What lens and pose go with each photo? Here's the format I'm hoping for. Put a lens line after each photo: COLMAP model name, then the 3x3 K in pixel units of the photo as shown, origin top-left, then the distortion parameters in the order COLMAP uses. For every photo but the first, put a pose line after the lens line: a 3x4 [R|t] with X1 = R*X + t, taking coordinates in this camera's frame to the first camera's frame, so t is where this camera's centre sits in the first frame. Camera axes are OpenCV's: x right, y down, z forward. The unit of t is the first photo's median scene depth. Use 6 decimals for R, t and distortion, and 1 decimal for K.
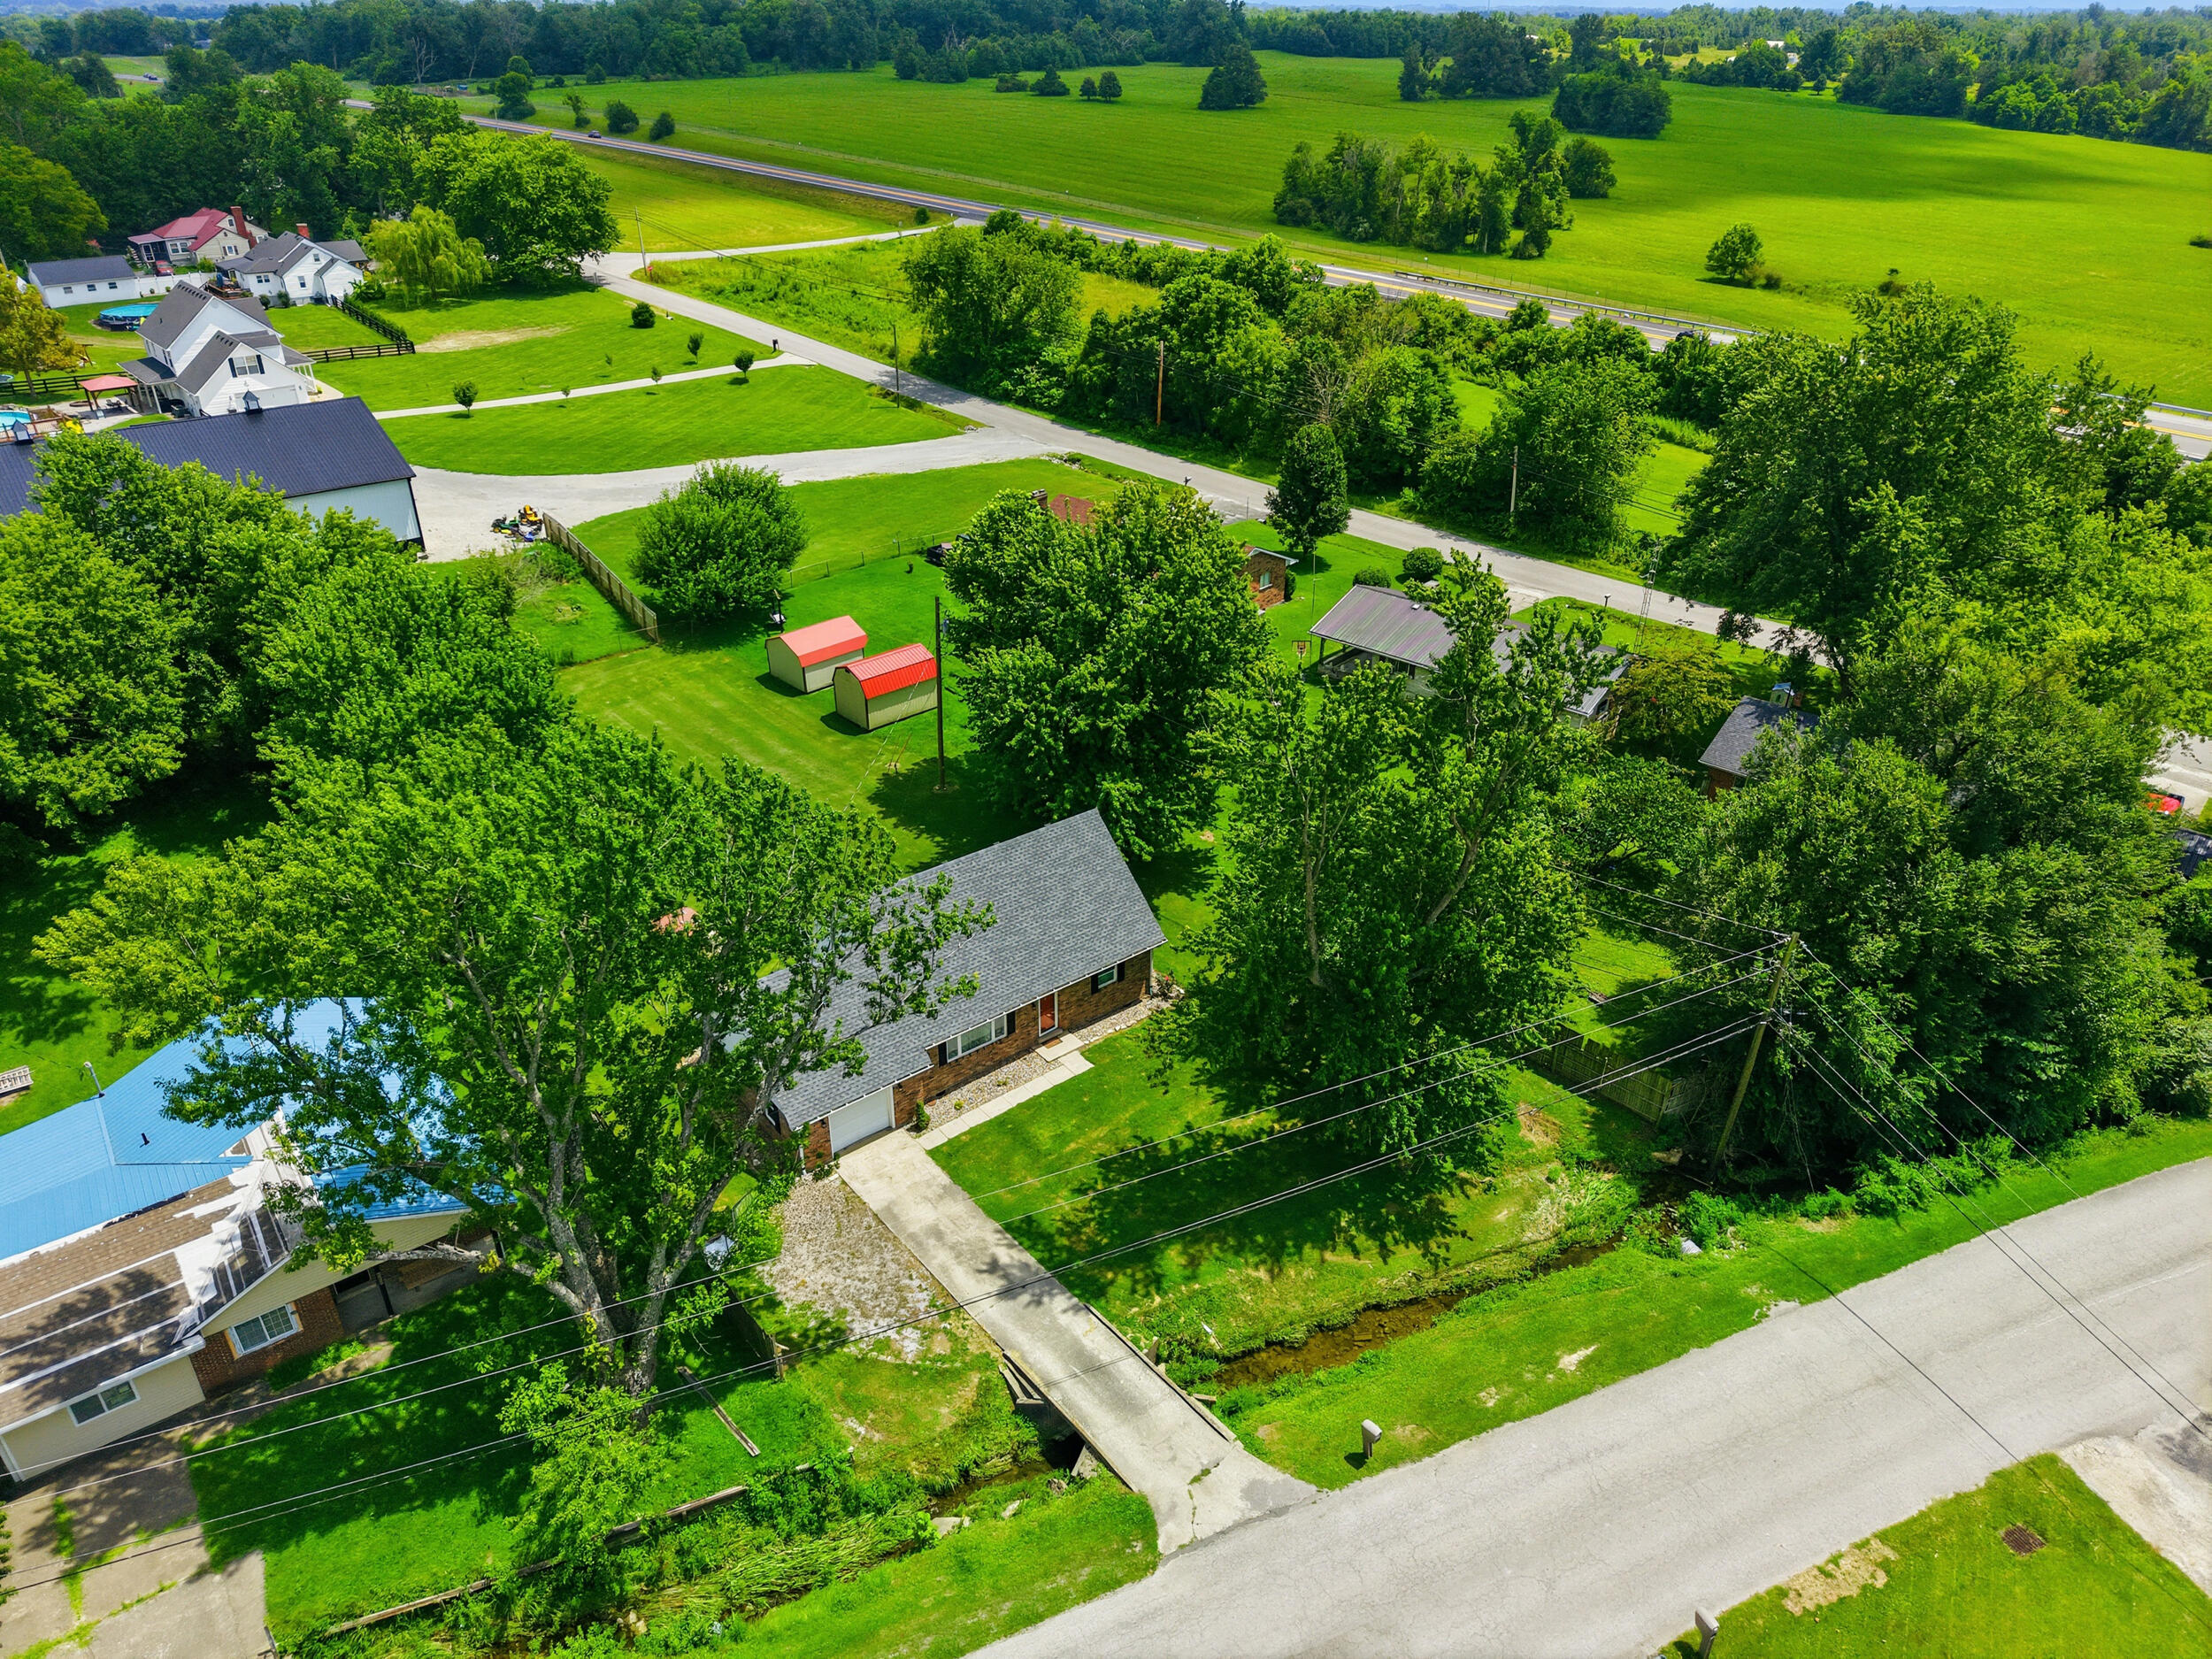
lens RADIAL K [[1357.1, 0, 1106.0], [0, 1357.1, 829.5], [0, 0, 1]] dist [0.002055, 0.001338]
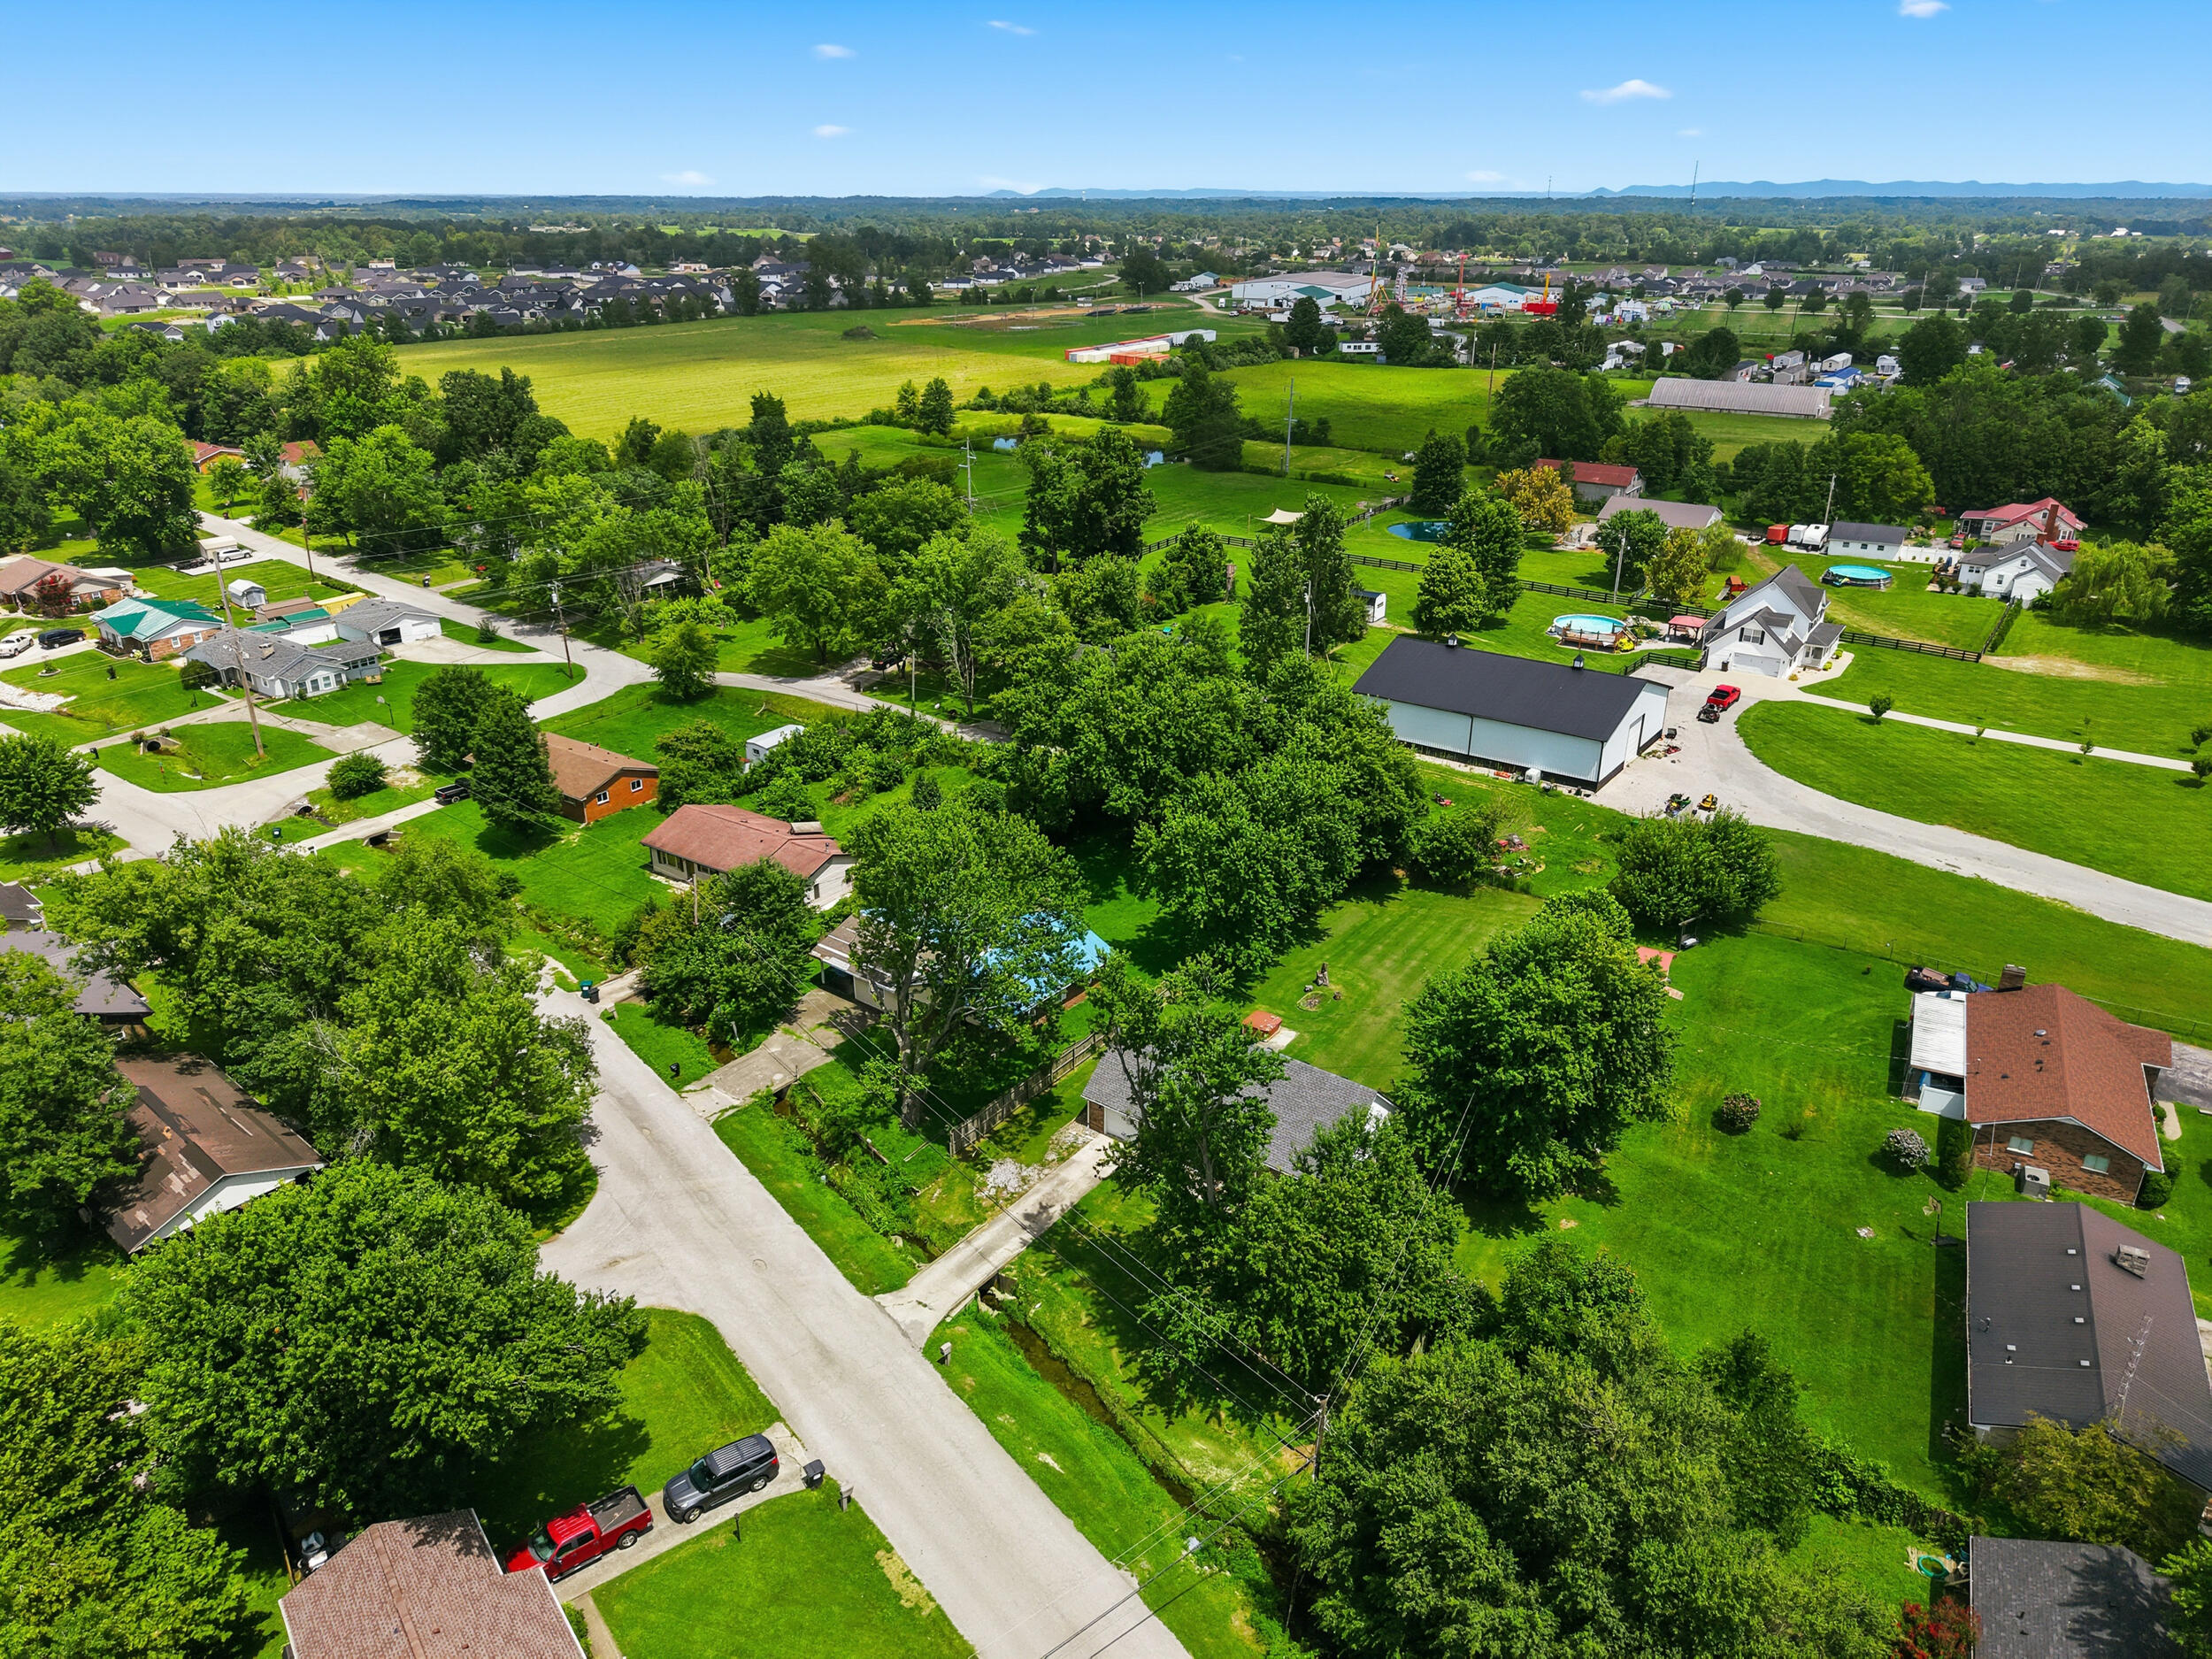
lens RADIAL K [[1357.1, 0, 1106.0], [0, 1357.1, 829.5], [0, 0, 1]] dist [0.002055, 0.001338]
pose [[0.293625, 0.375539, -0.879065, 1.251834], [-0.507984, 0.840307, 0.189305, -0.431865], [0.809776, 0.390967, 0.437503, 0.143671]]
